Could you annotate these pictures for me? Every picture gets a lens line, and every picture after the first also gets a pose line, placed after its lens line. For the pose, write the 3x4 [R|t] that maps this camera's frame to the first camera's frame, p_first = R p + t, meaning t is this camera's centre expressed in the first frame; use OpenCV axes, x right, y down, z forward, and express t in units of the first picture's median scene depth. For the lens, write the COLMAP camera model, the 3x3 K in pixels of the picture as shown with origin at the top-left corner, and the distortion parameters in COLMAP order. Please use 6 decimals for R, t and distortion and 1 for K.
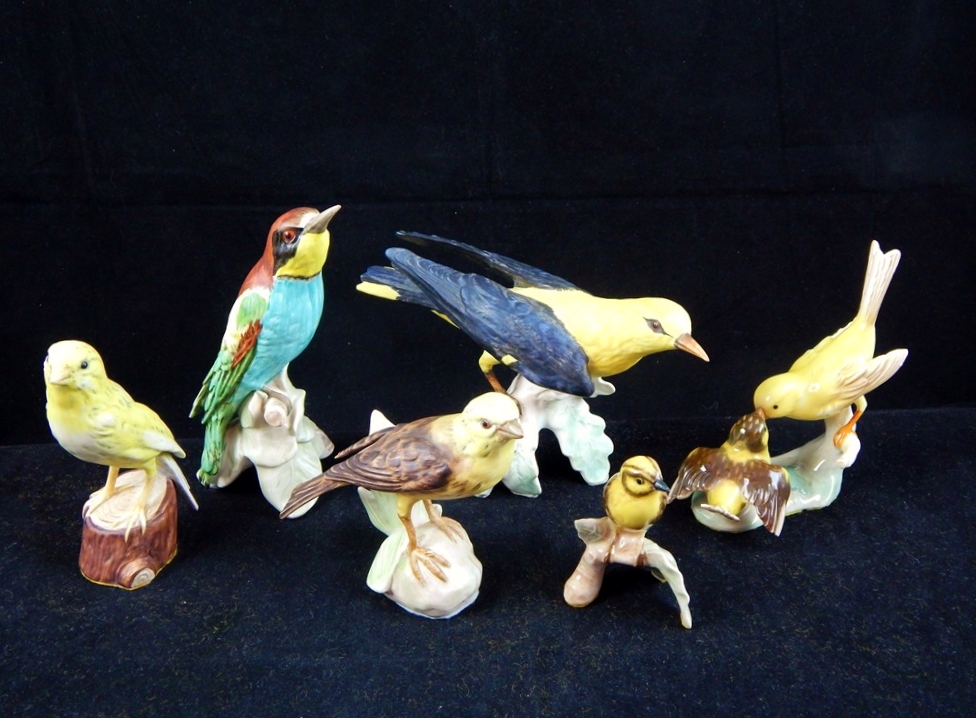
lens RADIAL K [[1013.6, 0, 487.6], [0, 1013.6, 346.2], [0, 0, 1]] dist [0.012339, -0.035274]
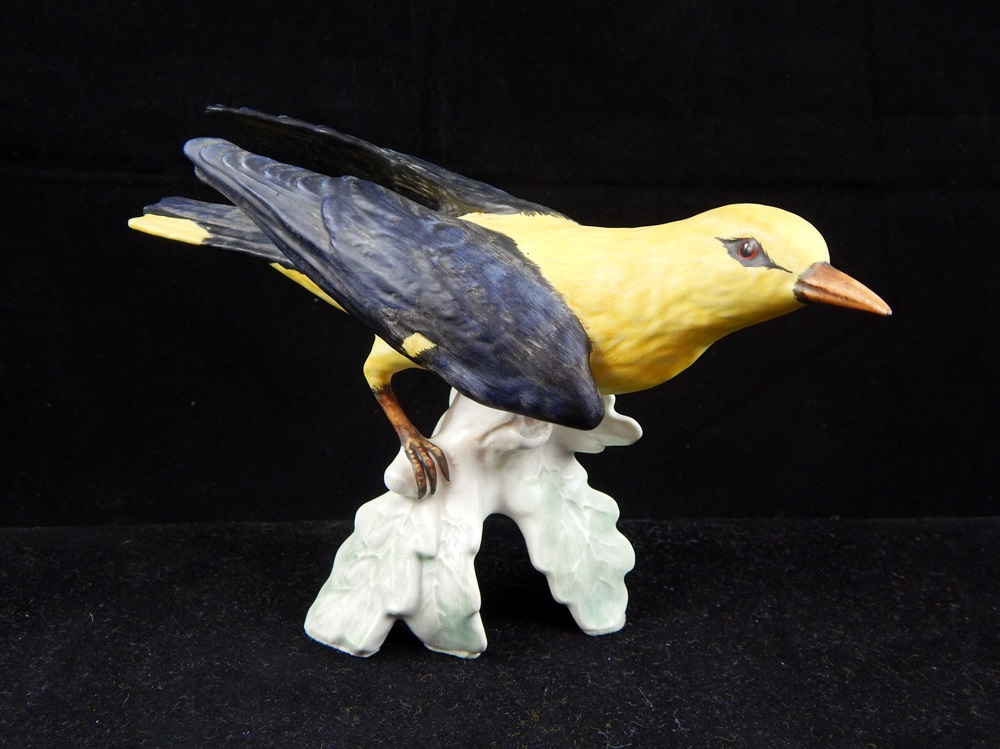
lens RADIAL K [[995.8, 0, 500.0], [0, 995.8, 374.5], [0, 0, 1]] dist [-0.007670, -0.024951]
pose [[0.999278, 0.021736, 0.031160, 0.043971], [-0.017102, 0.989723, -0.141972, 0.088525], [-0.033926, 0.141337, 0.989380, 0.550305]]
